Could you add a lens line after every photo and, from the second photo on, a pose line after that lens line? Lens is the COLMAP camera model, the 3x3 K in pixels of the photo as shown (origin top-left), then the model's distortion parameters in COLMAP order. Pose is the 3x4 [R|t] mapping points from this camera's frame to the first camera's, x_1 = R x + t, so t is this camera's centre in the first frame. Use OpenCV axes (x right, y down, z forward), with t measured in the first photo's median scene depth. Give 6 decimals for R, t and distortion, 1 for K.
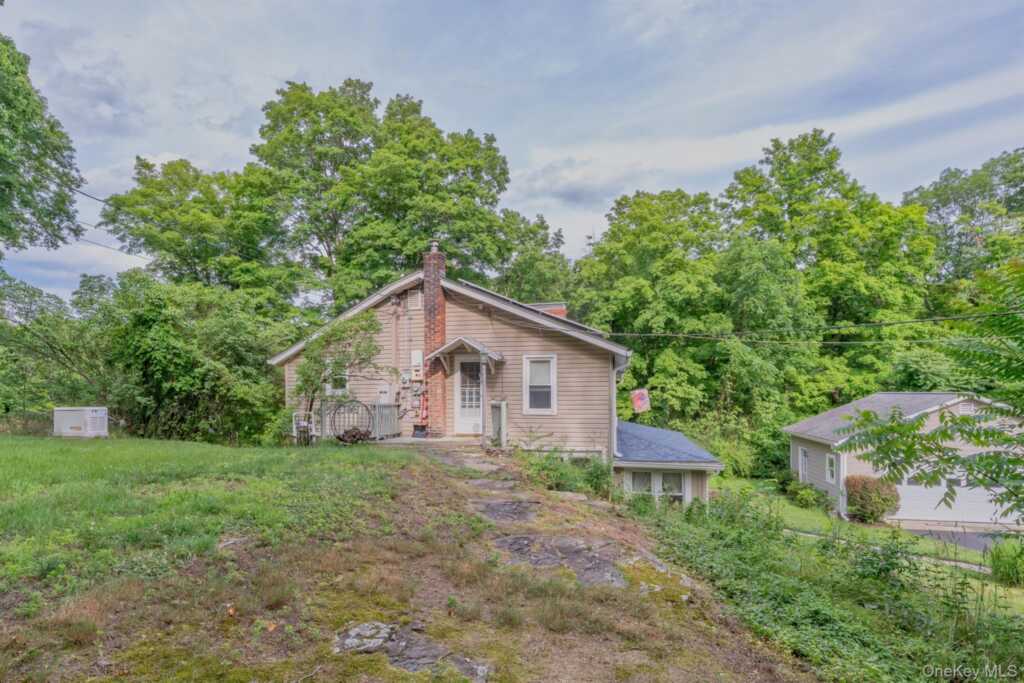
lens RADIAL K [[493.3, 0, 513.7], [0, 493.3, 406.3], [0, 0, 1]] dist [-0.001740, 0.000103]
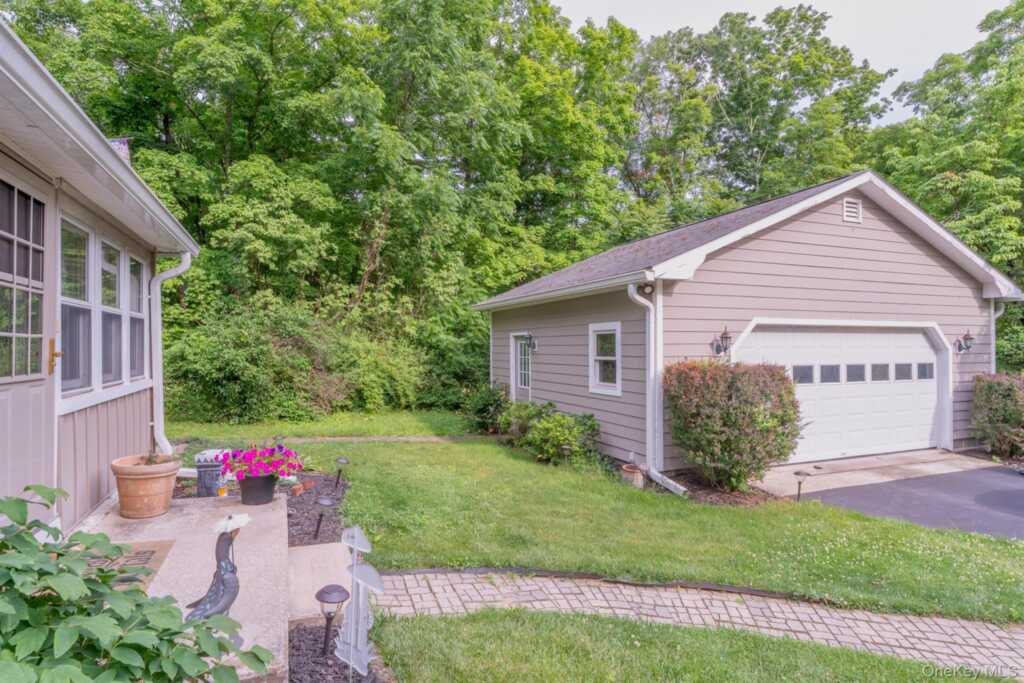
lens RADIAL K [[560.5, 0, 509.7], [0, 560.5, 344.3], [0, 0, 1]] dist [-0.003452, -0.000209]
pose [[0.813933, 0.005727, 0.580930, 0.217509], [-0.000661, 0.999960, -0.008933, 0.081840], [-0.580958, 0.006887, 0.813904, 0.464369]]
